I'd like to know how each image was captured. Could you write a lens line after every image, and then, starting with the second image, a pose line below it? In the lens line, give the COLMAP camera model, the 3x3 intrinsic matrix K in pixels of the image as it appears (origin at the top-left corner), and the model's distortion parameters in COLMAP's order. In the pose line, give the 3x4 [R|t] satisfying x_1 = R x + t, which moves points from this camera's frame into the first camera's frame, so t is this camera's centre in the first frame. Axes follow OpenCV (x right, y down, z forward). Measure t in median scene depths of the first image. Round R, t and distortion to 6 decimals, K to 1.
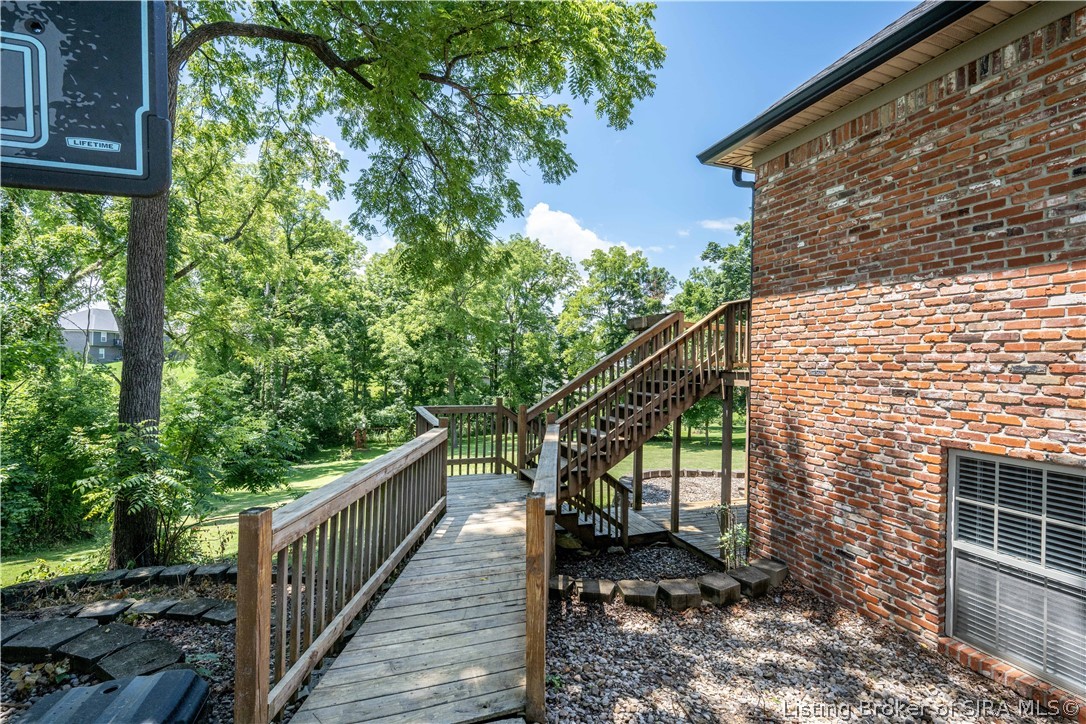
lens RADIAL K [[496.2, 0, 543.0], [0, 496.2, 362.0], [0, 0, 1]] dist [0.000811, 0.000038]
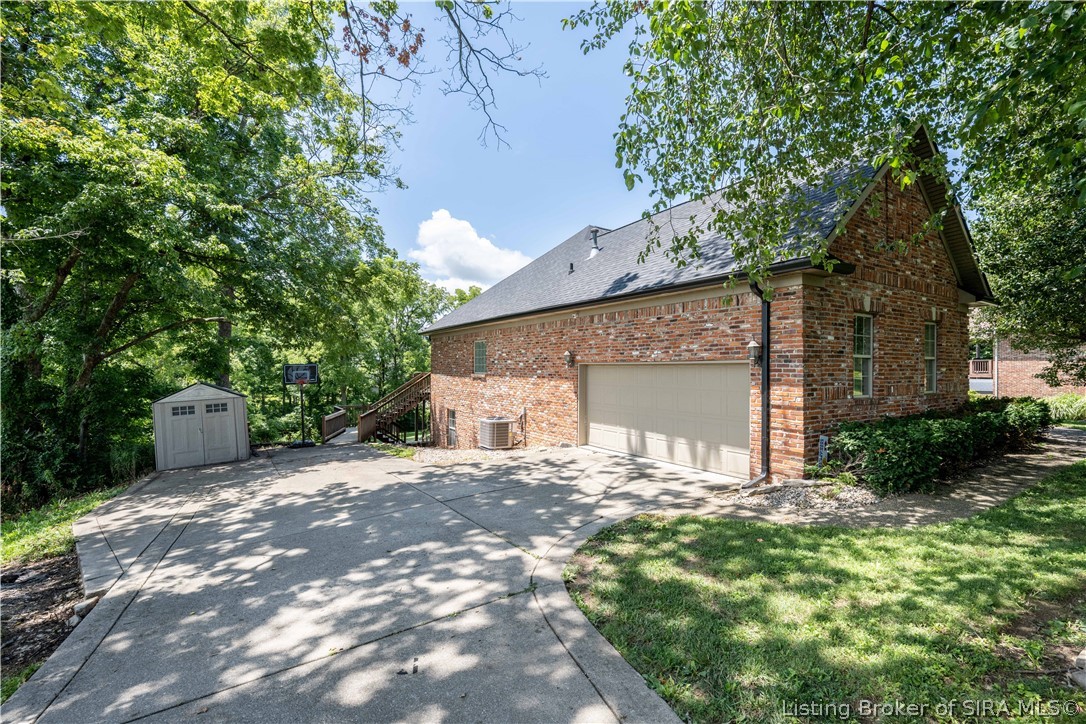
lens RADIAL K [[496.2, 0, 543.0], [0, 496.2, 362.0], [0, 0, 1]] dist [0.000811, 0.000038]
pose [[0.979169, -0.015984, 0.202417, 0.049749], [0.017538, 0.999829, -0.005886, -0.018143], [-0.202288, 0.009313, 0.979282, -0.294178]]
